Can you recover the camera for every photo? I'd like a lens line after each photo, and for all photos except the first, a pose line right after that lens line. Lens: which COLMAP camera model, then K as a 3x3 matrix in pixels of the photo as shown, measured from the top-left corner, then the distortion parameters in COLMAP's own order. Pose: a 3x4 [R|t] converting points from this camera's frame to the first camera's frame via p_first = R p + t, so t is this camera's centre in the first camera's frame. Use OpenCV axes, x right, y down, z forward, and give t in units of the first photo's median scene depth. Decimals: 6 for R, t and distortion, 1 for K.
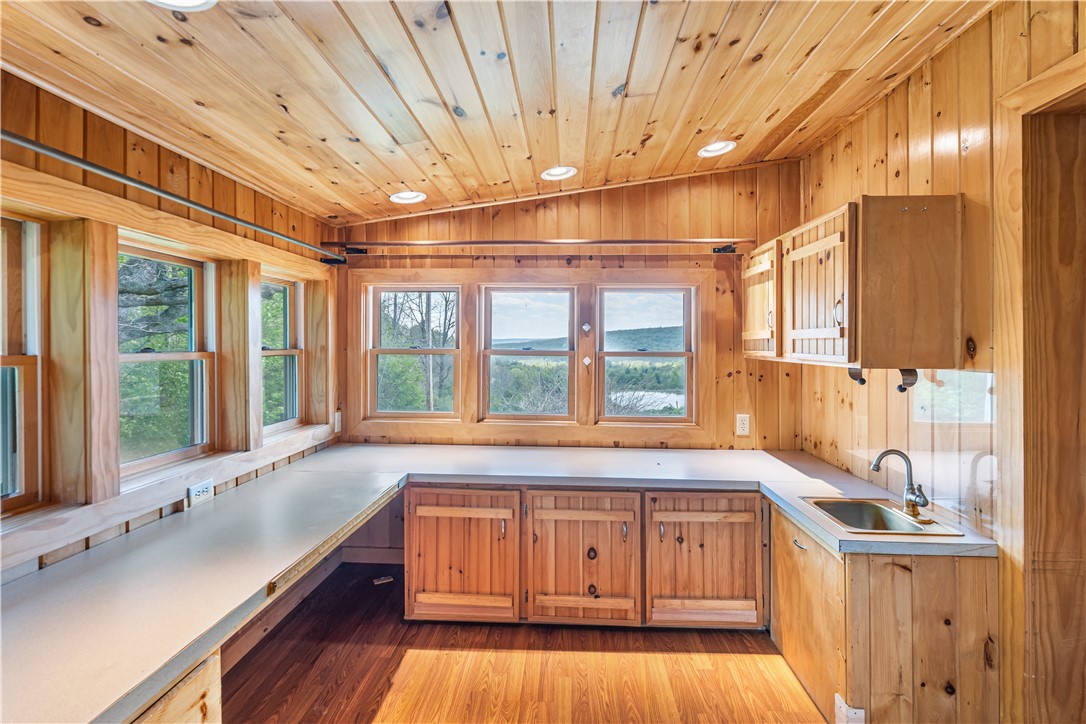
lens RADIAL K [[488.0, 0, 540.3], [0, 488.0, 349.9], [0, 0, 1]] dist [-0.001127, -0.000772]
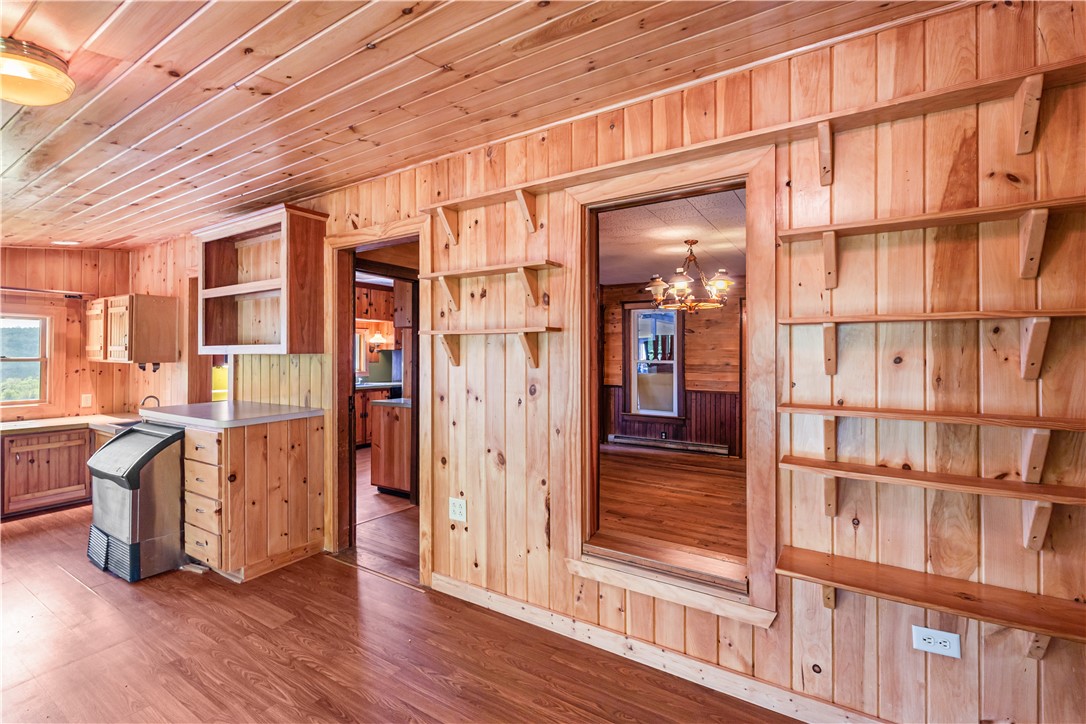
lens RADIAL K [[488.0, 0, 540.3], [0, 488.0, 349.9], [0, 0, 1]] dist [-0.001127, -0.000772]
pose [[0.489787, 0.016478, 0.871686, -0.332156], [0.004247, 0.999764, -0.021286, 0.023028], [-0.871832, 0.014128, 0.489602, -1.375225]]
